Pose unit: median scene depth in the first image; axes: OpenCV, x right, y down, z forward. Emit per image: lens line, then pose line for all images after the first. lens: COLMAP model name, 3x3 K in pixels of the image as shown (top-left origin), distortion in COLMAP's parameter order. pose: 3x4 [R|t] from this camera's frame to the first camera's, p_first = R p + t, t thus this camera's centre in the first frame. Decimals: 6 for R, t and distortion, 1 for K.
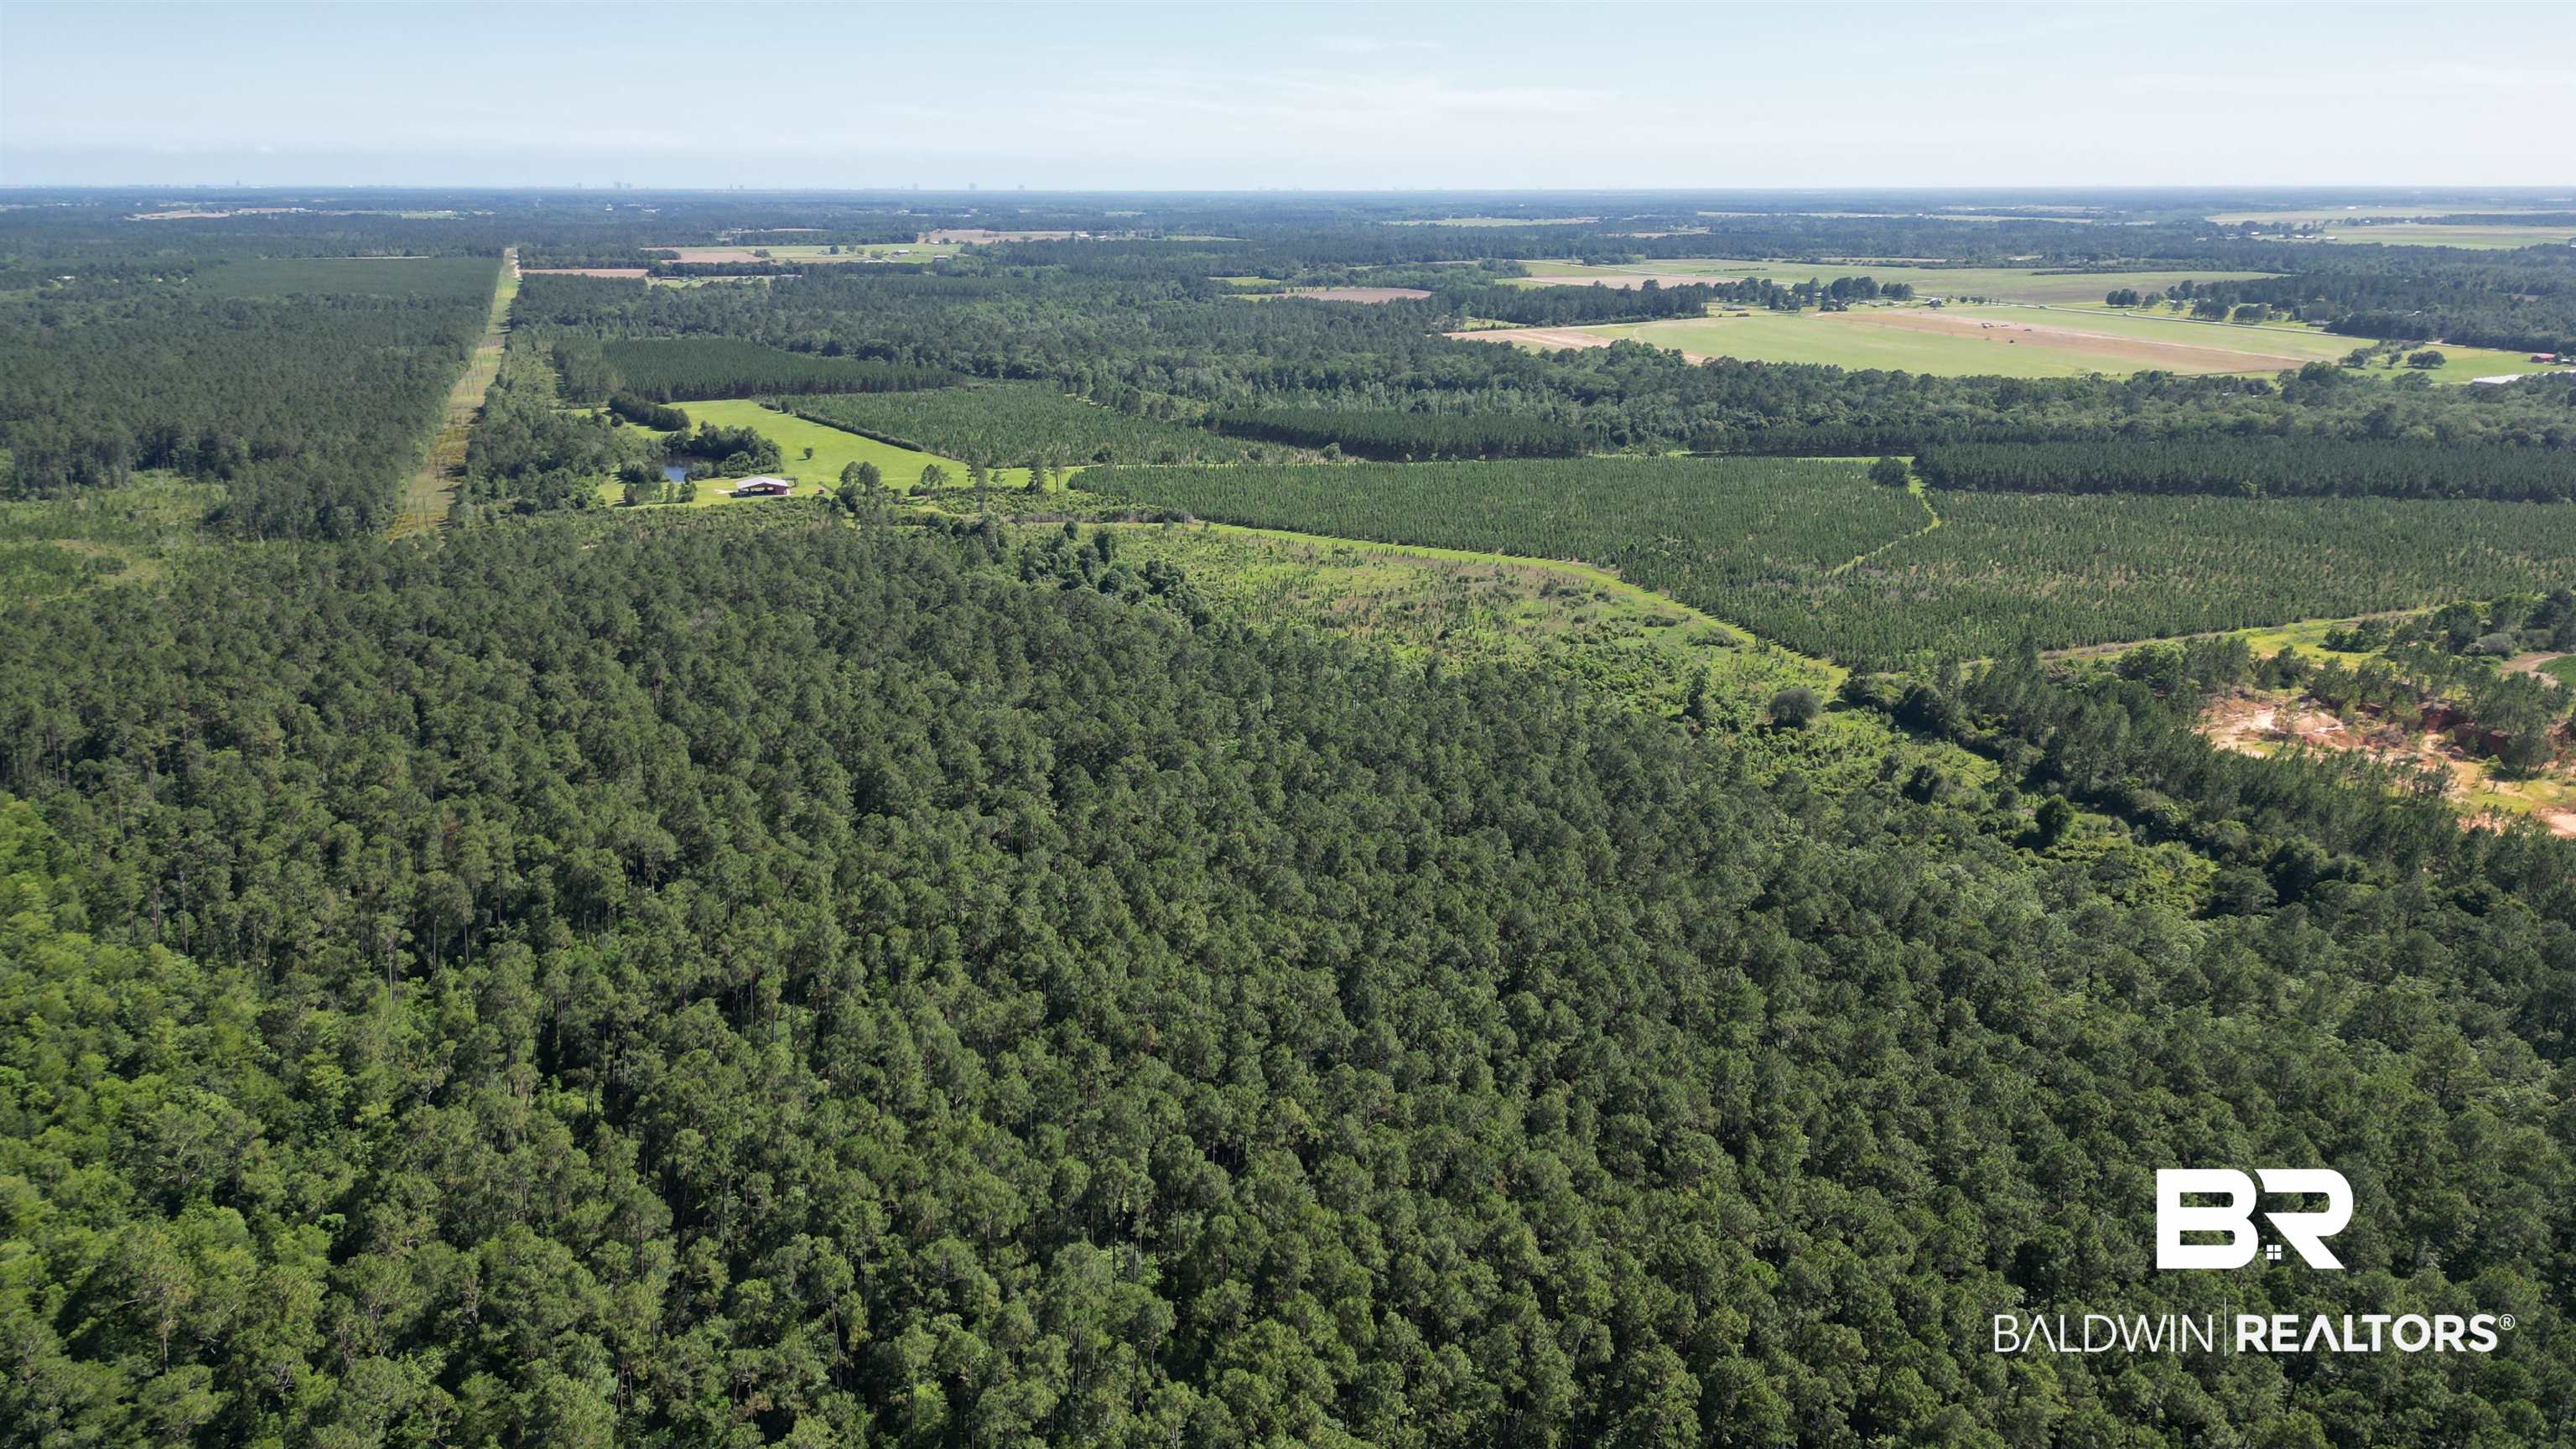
lens RADIAL K [[1817.0, 0, 1289.6], [0, 1817.0, 728.2], [0, 0, 1]] dist [0.072109, -0.063788]
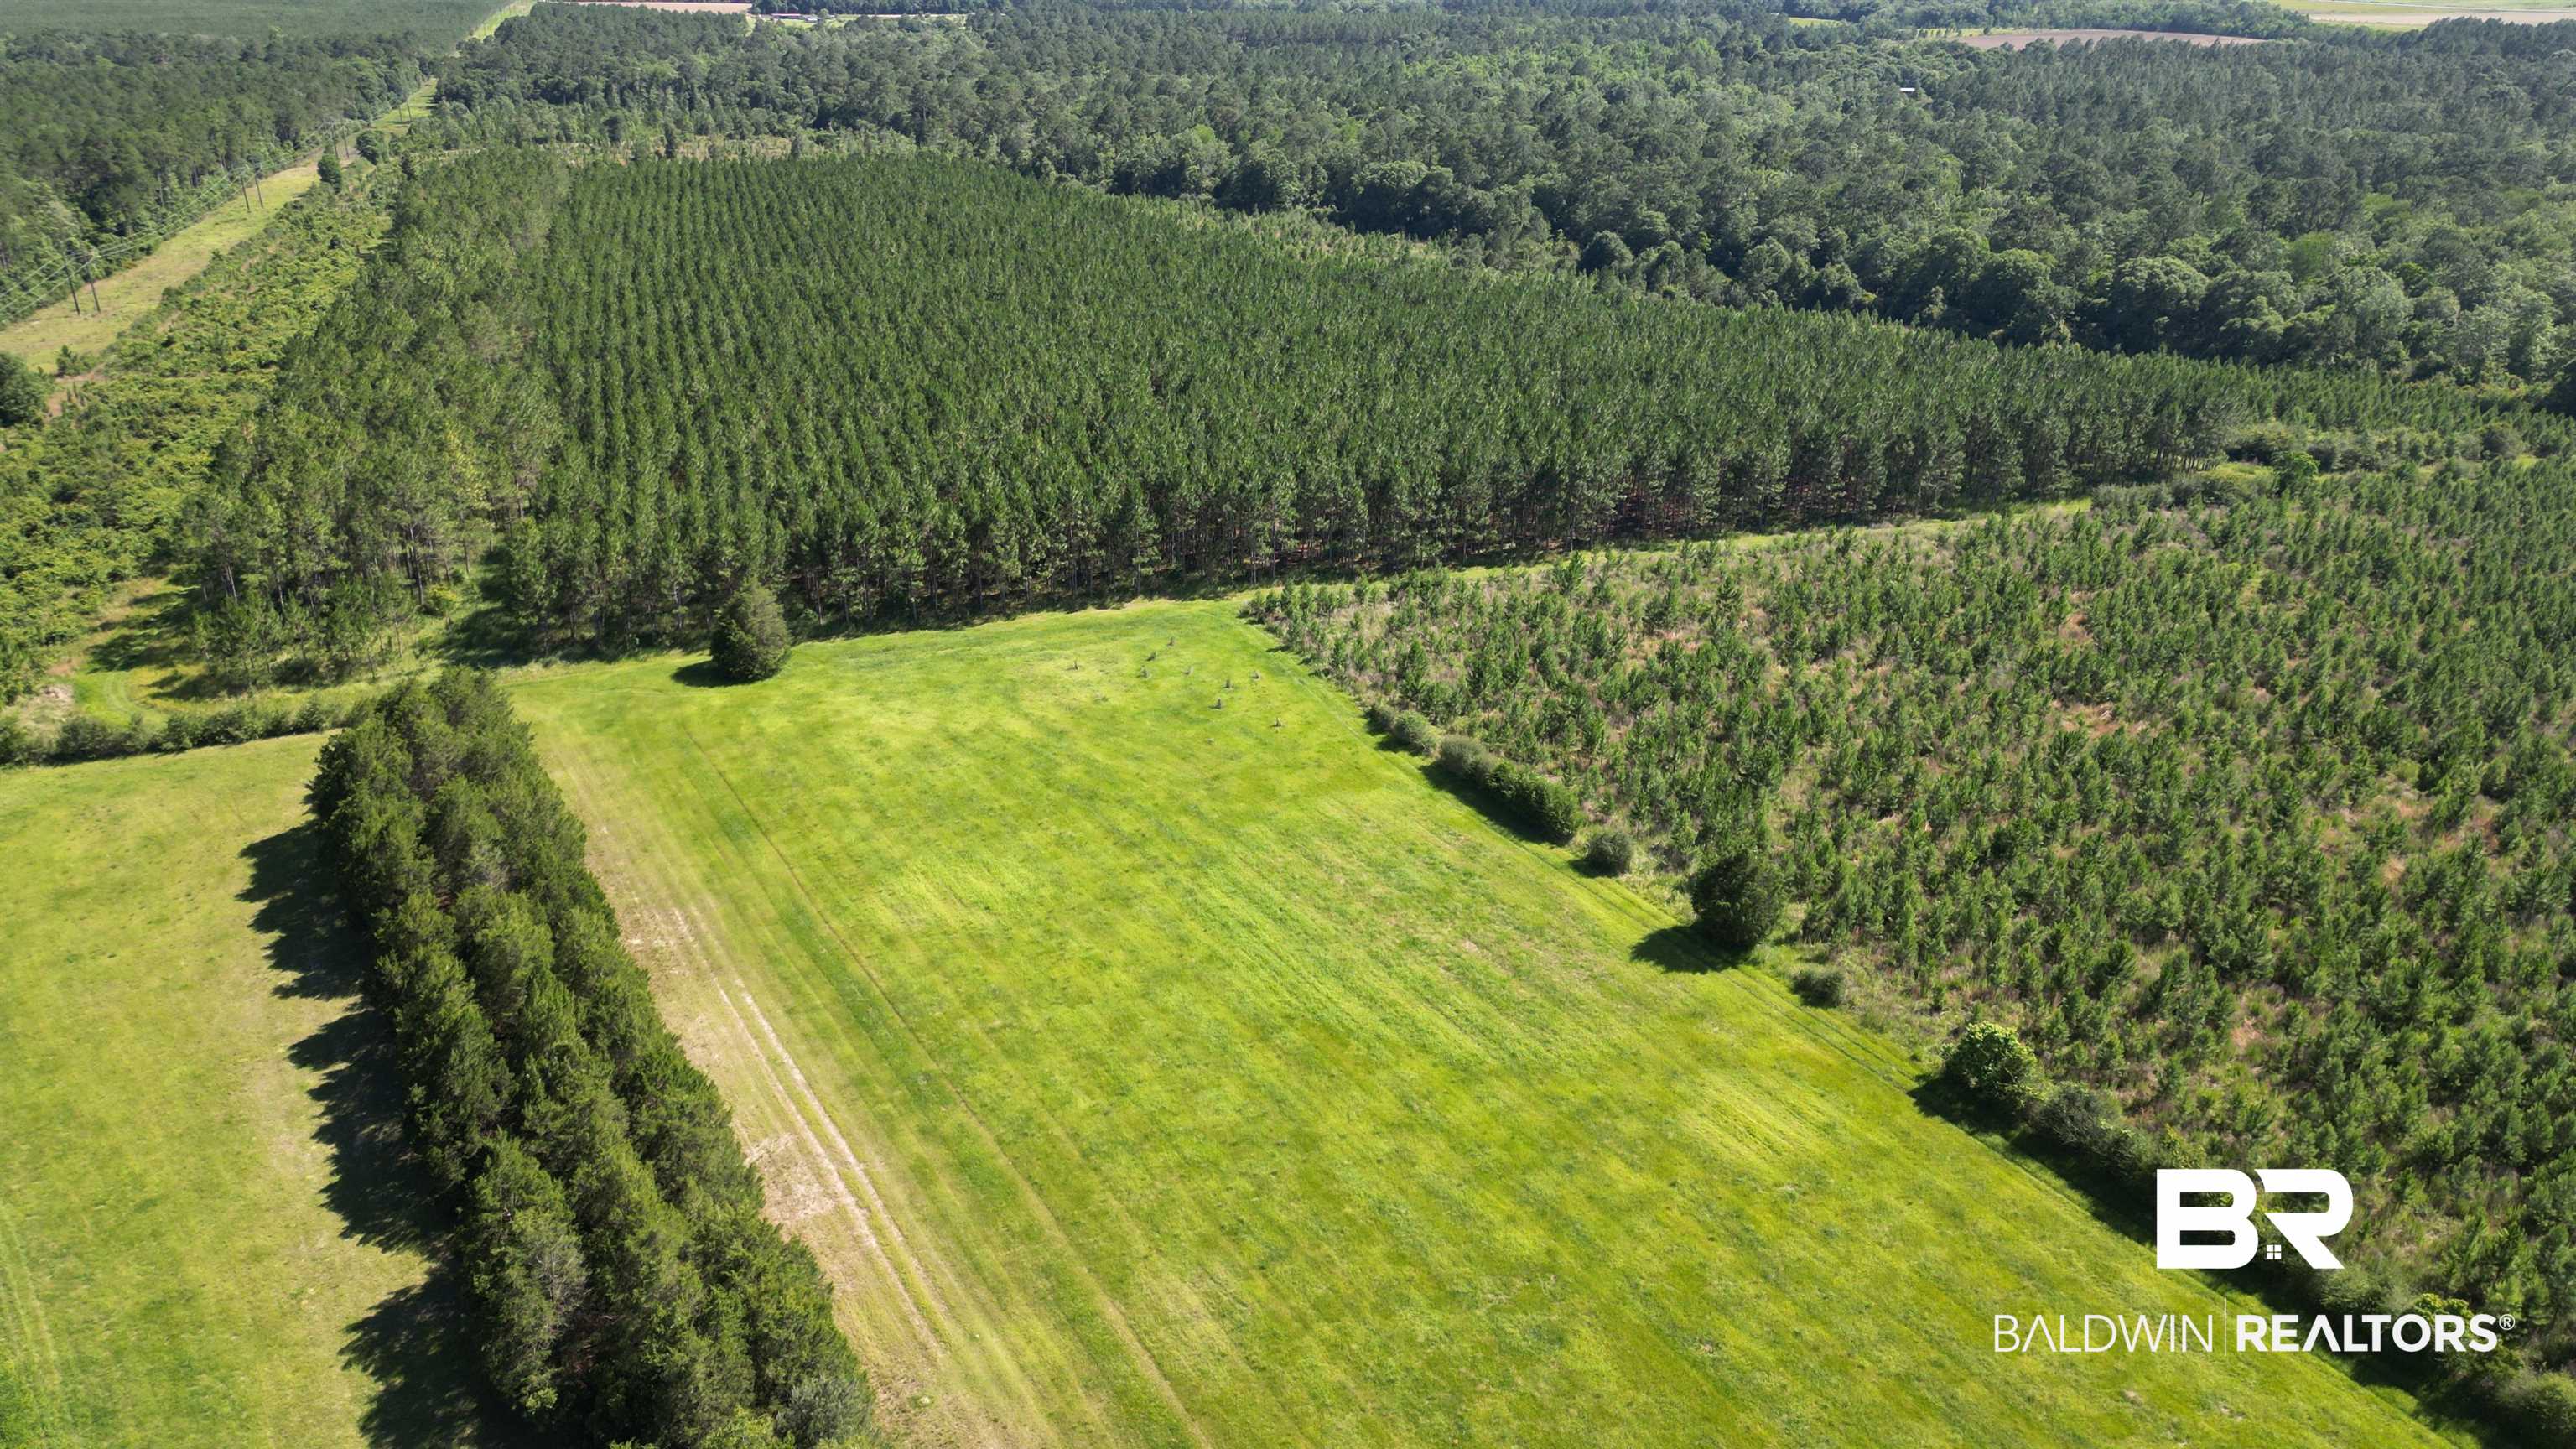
lens RADIAL K [[1817.0, 0, 1274.6], [0, 1817.0, 722.3], [0, 0, 1]] dist [0.072109, -0.063788]
pose [[0.997216, 0.029605, -0.068441, -0.173236], [-0.021721, 0.993335, 0.113197, -0.116209], [0.071336, -0.111395, 0.991213, 0.515608]]
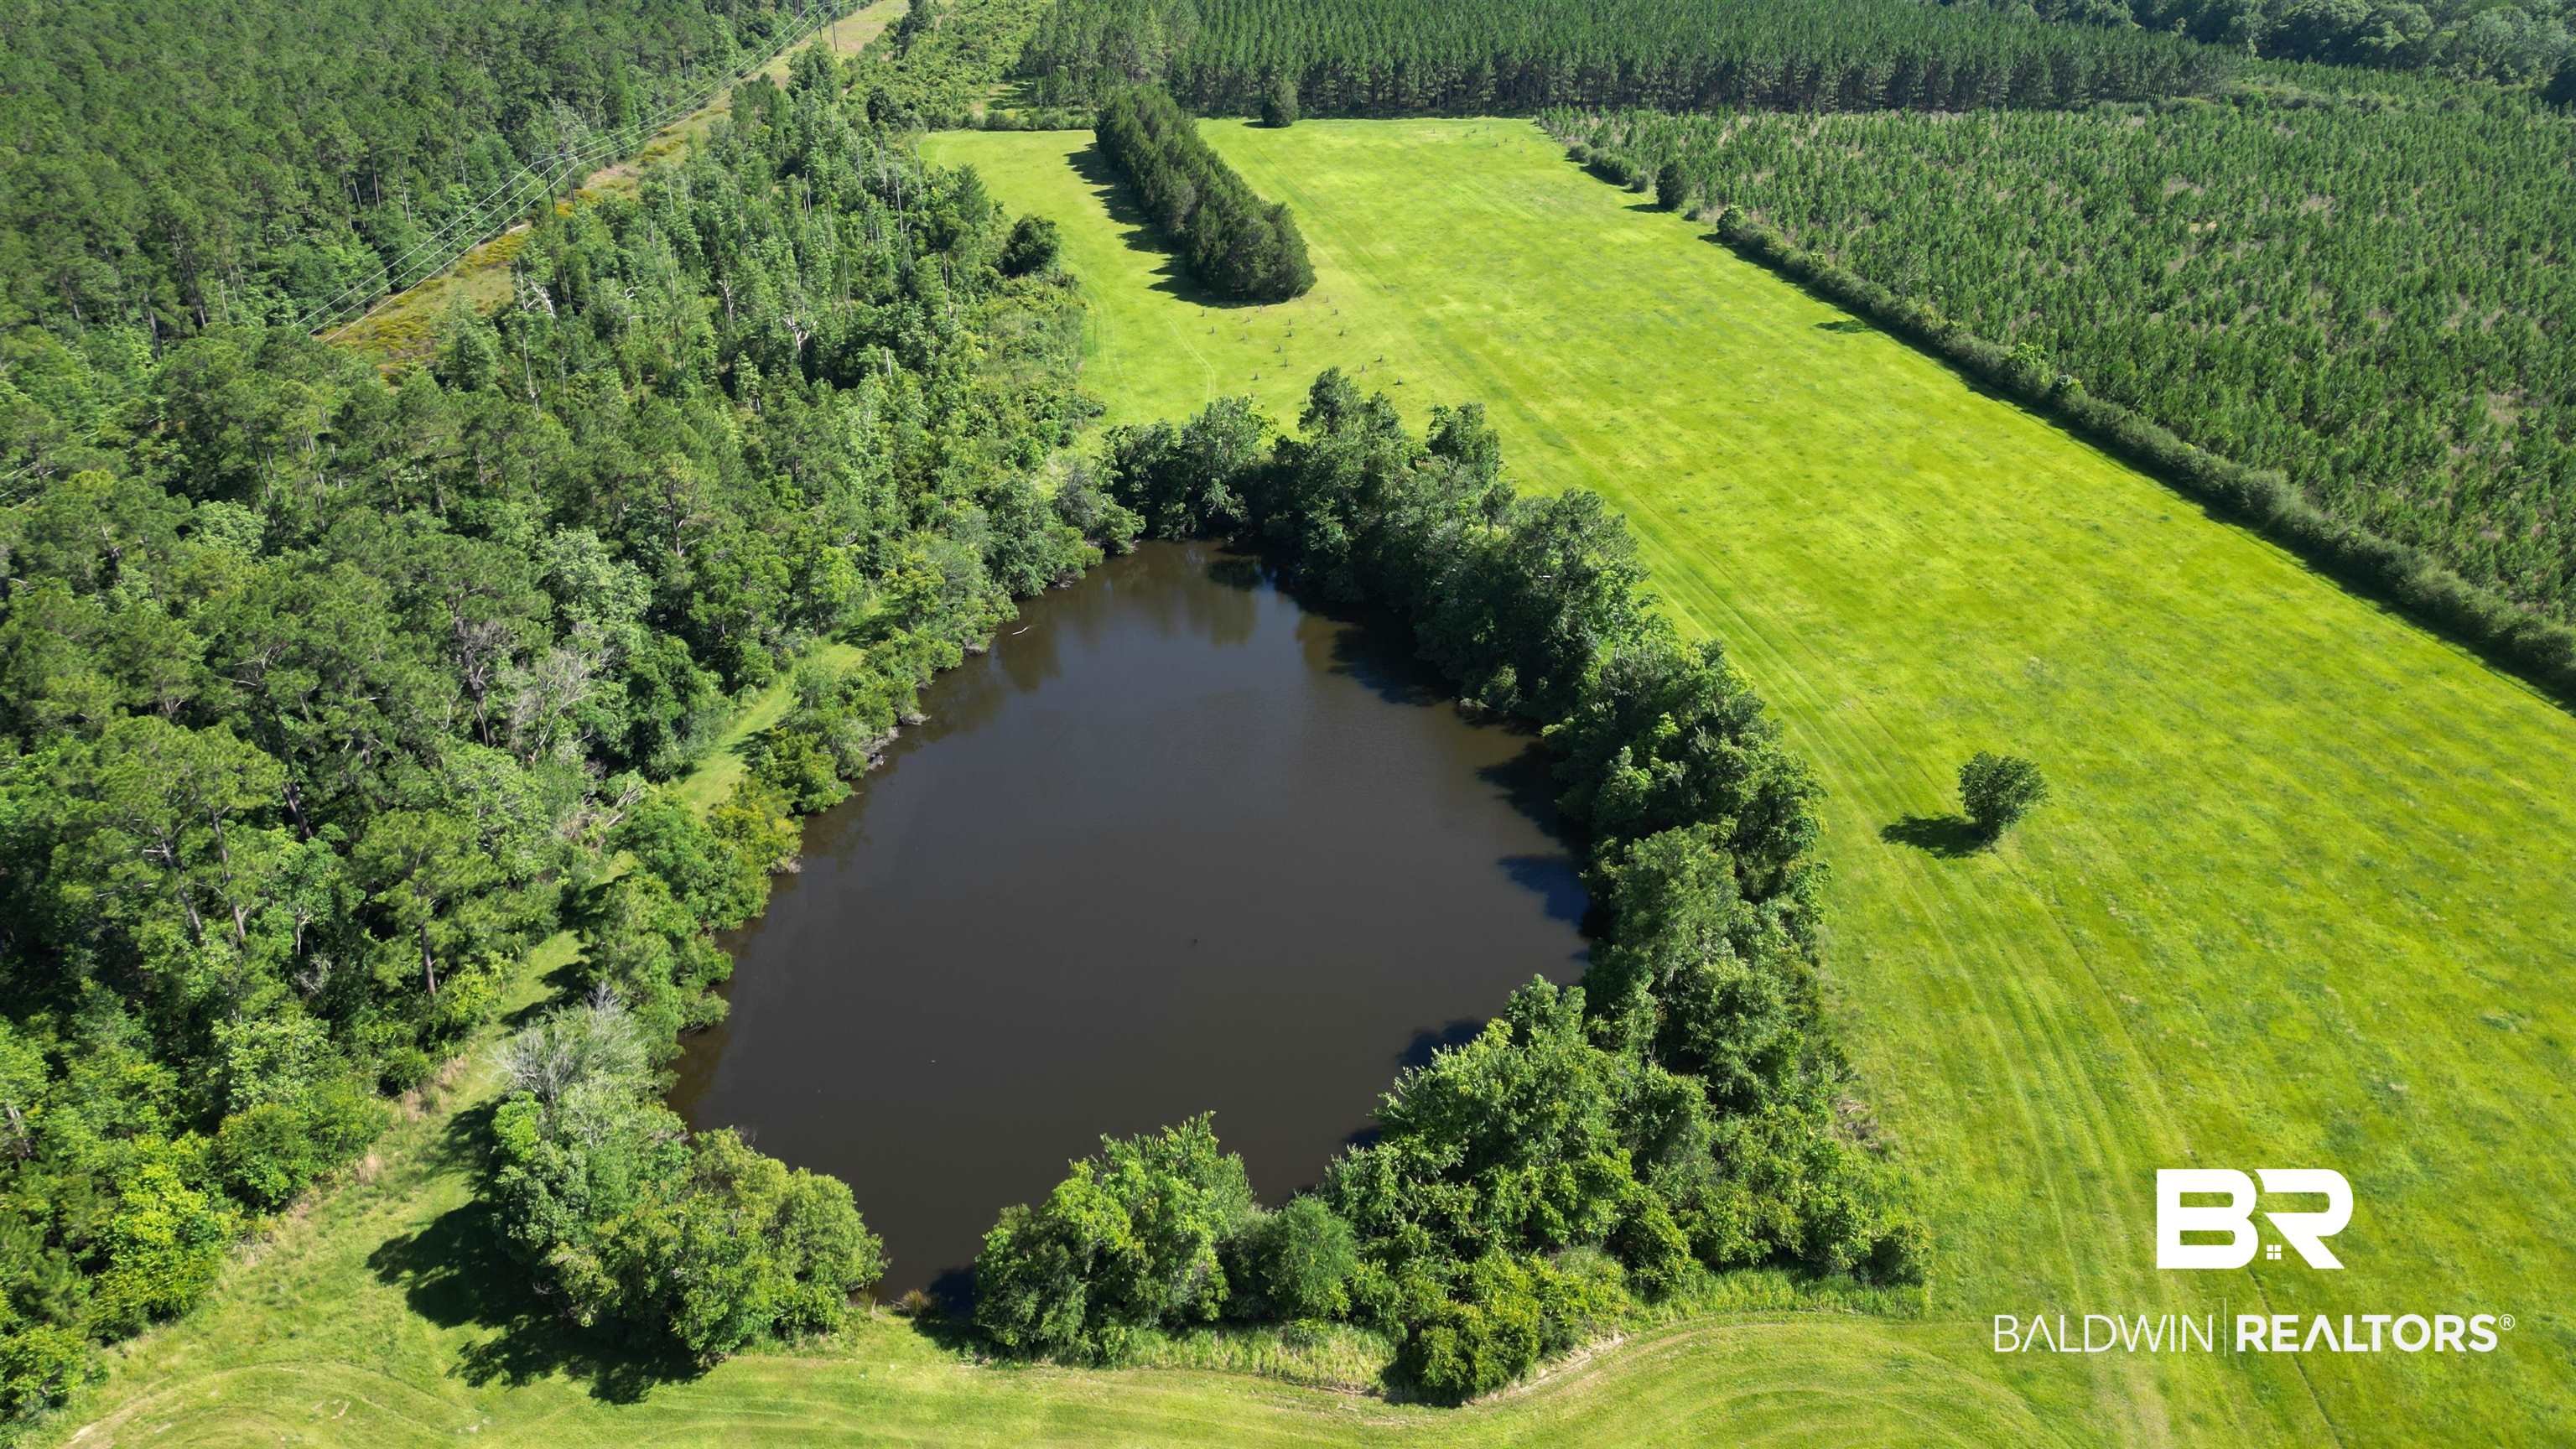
lens RADIAL K [[1817.0, 0, 1269.7], [0, 1817.0, 703.2], [0, 0, 1]] dist [0.072109, -0.063788]
pose [[0.923644, 0.177286, -0.339781, -0.131530], [-0.111528, 0.972541, 0.204267, -0.087571], [0.366664, -0.150775, 0.918055, 0.421621]]
